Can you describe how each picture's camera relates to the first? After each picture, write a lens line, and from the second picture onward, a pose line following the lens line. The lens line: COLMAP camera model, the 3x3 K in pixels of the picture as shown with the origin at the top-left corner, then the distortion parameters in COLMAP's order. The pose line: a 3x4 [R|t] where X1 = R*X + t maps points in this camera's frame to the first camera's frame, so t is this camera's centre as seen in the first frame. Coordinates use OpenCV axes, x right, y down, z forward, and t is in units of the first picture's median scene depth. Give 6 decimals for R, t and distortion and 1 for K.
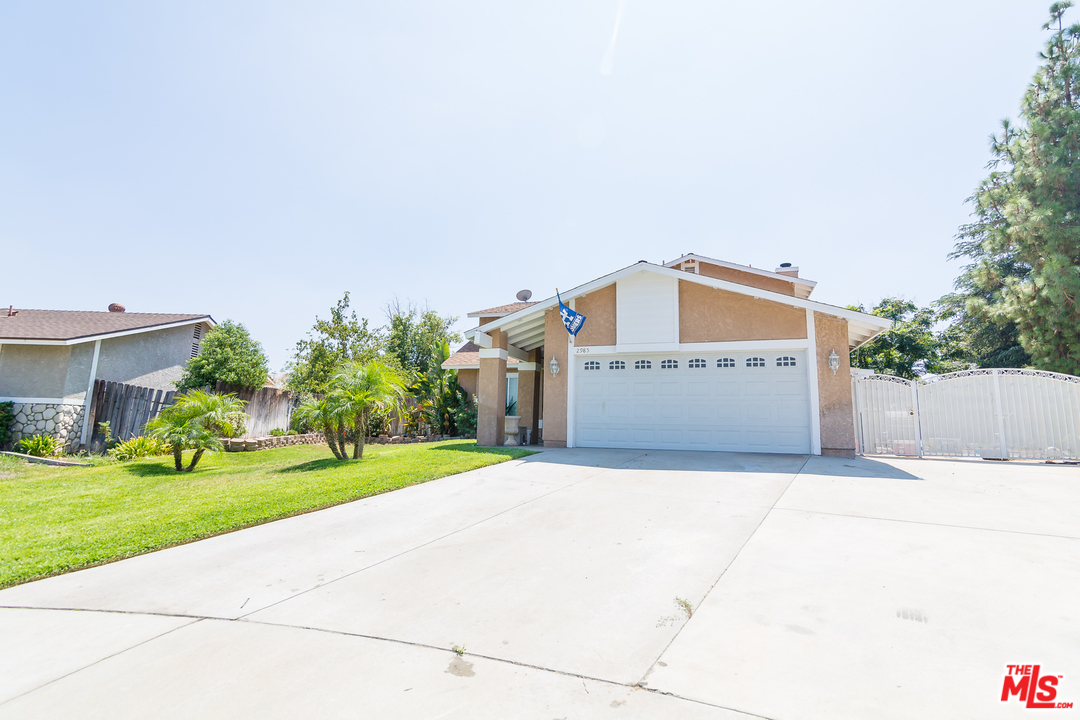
lens RADIAL K [[514.8, 0, 540.0], [0, 514.8, 360.0], [0, 0, 1]] dist [-0.000488, -0.000272]
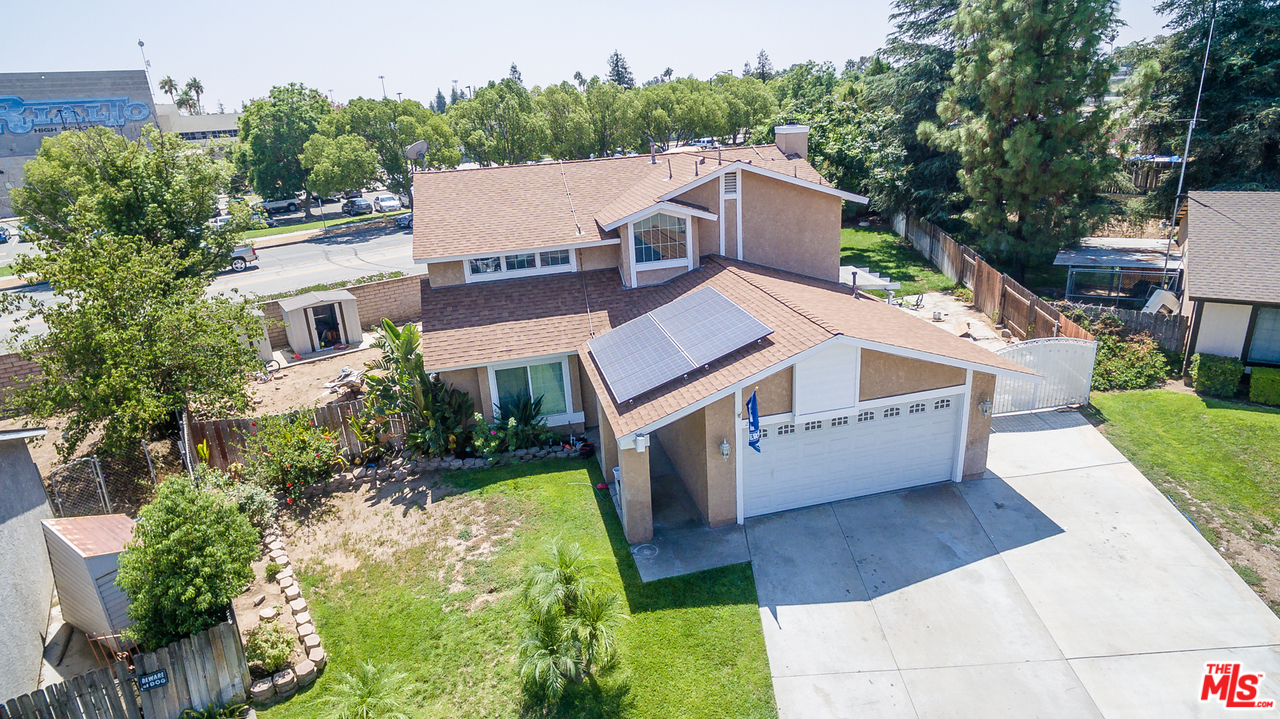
lens RADIAL K [[722.7, 0, 639.4], [0, 722.7, 354.2], [0, 0, 1]] dist [0.005610, 0.002370]
pose [[0.845517, -0.247524, 0.473110, -0.598459], [0.006716, 0.890919, 0.454113, -0.649574], [-0.533906, -0.380783, 0.754949, 0.244840]]
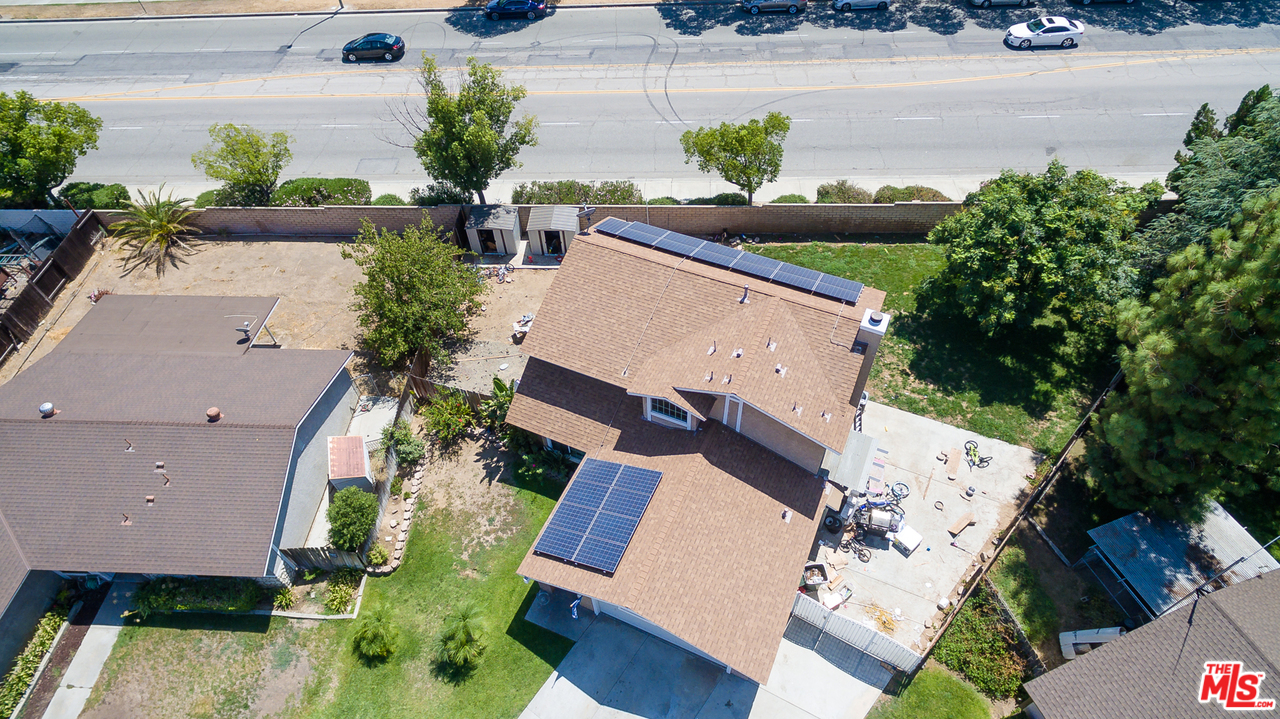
lens RADIAL K [[722.7, 0, 639.4], [0, 722.7, 354.2], [0, 0, 1]] dist [0.005610, 0.002370]
pose [[0.993628, 0.036697, -0.106570, 0.385253], [0.071711, 0.523632, 0.848921, -2.068610], [0.086956, -0.851154, 0.517664, 0.523159]]
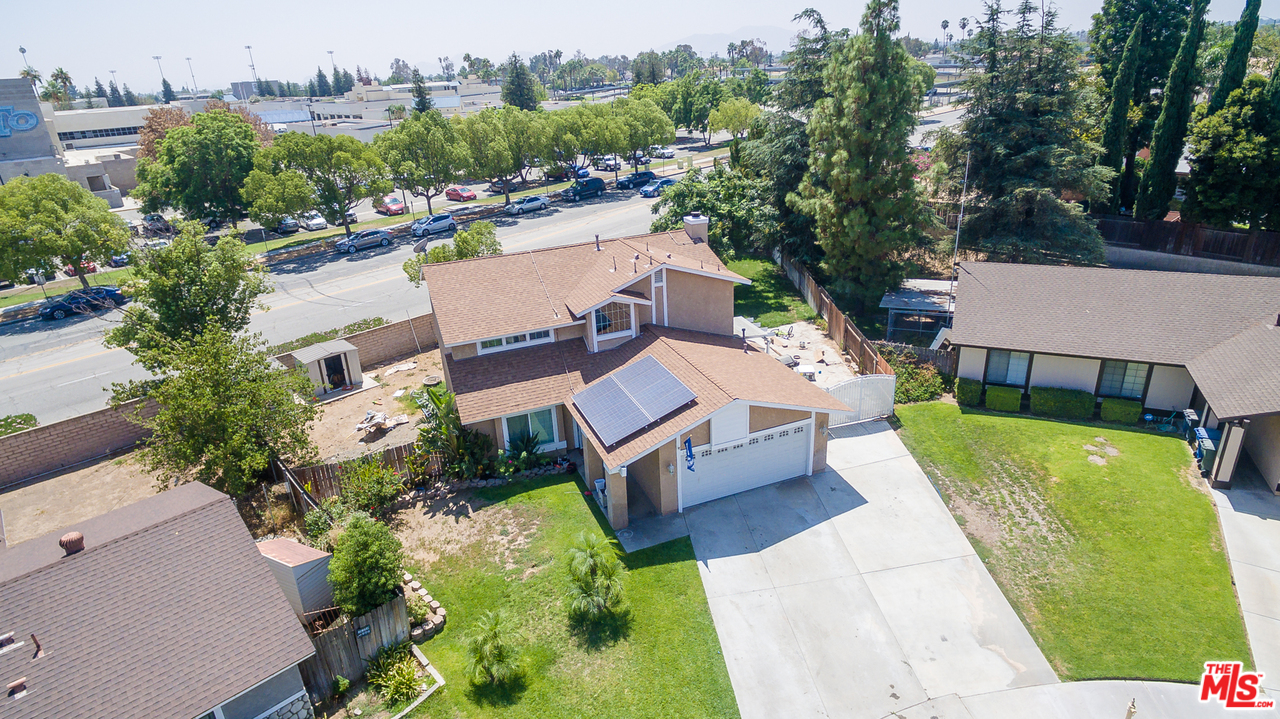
lens RADIAL K [[723.8, 0, 641.2], [0, 723.8, 356.0], [0, 0, 1]] dist [0.000210, 0.003209]
pose [[0.757105, -0.305228, 0.577605, -1.040547], [-0.024195, 0.870437, 0.491685, -1.179561], [-0.652845, -0.386232, 0.651627, -0.086376]]
